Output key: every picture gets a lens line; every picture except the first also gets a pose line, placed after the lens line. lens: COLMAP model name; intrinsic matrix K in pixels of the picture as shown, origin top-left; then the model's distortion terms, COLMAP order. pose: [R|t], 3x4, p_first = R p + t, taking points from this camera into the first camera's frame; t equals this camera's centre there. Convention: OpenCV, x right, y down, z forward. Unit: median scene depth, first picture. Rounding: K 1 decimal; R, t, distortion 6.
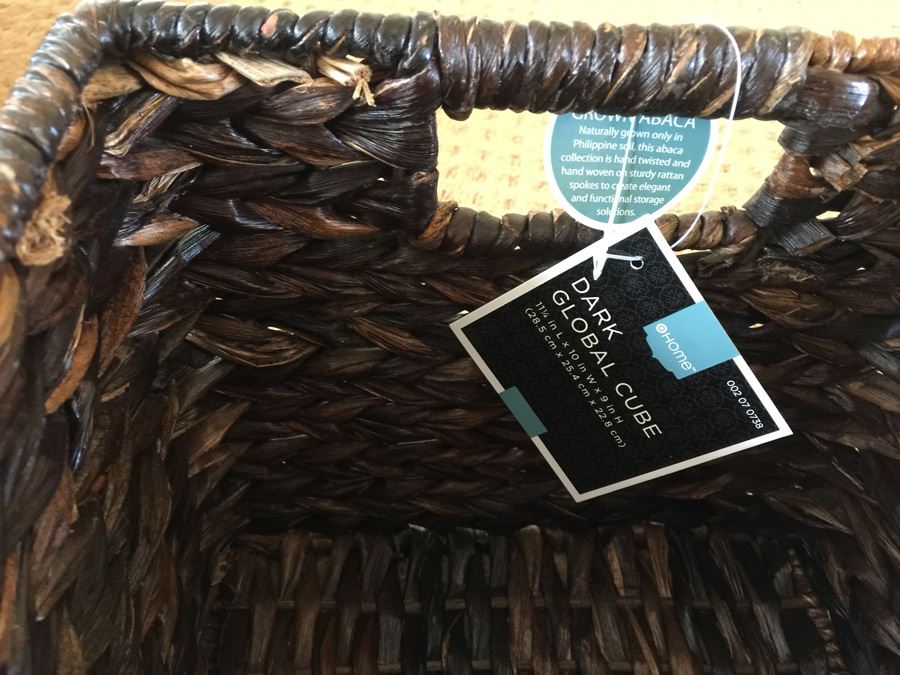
lens RADIAL K [[799.8, 0, 450.0], [0, 799.8, 337.5], [0, 0, 1]] dist [0.074387, -0.125326]
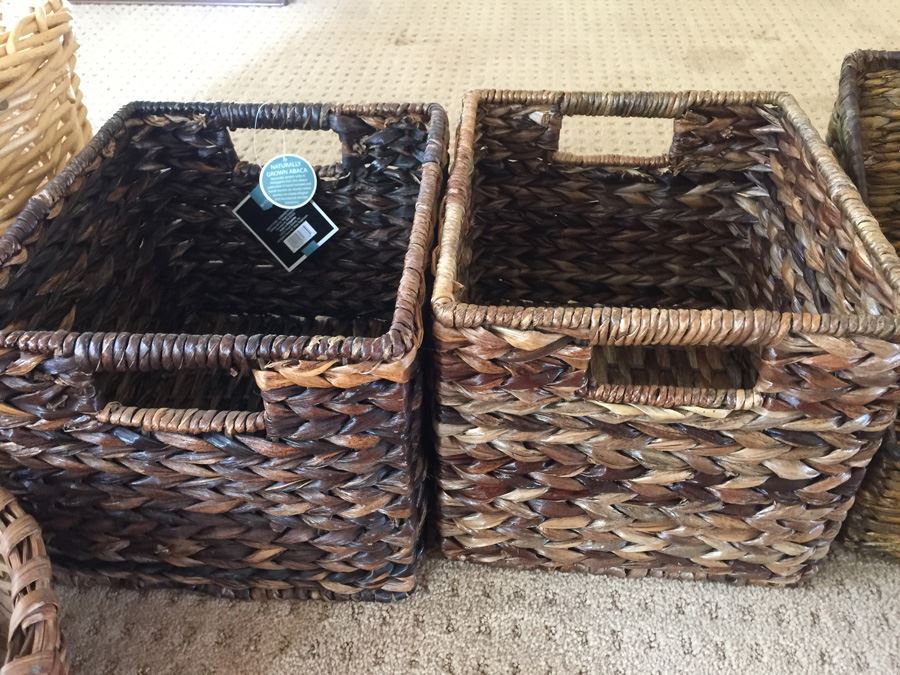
lens RADIAL K [[799.8, 0, 450.0], [0, 799.8, 337.5], [0, 0, 1]] dist [0.074387, -0.125326]
pose [[0.981946, 0.018175, -0.188285, 1.651924], [-0.038901, 0.993501, -0.106974, 0.972812], [0.185117, 0.112367, 0.976271, -2.170685]]
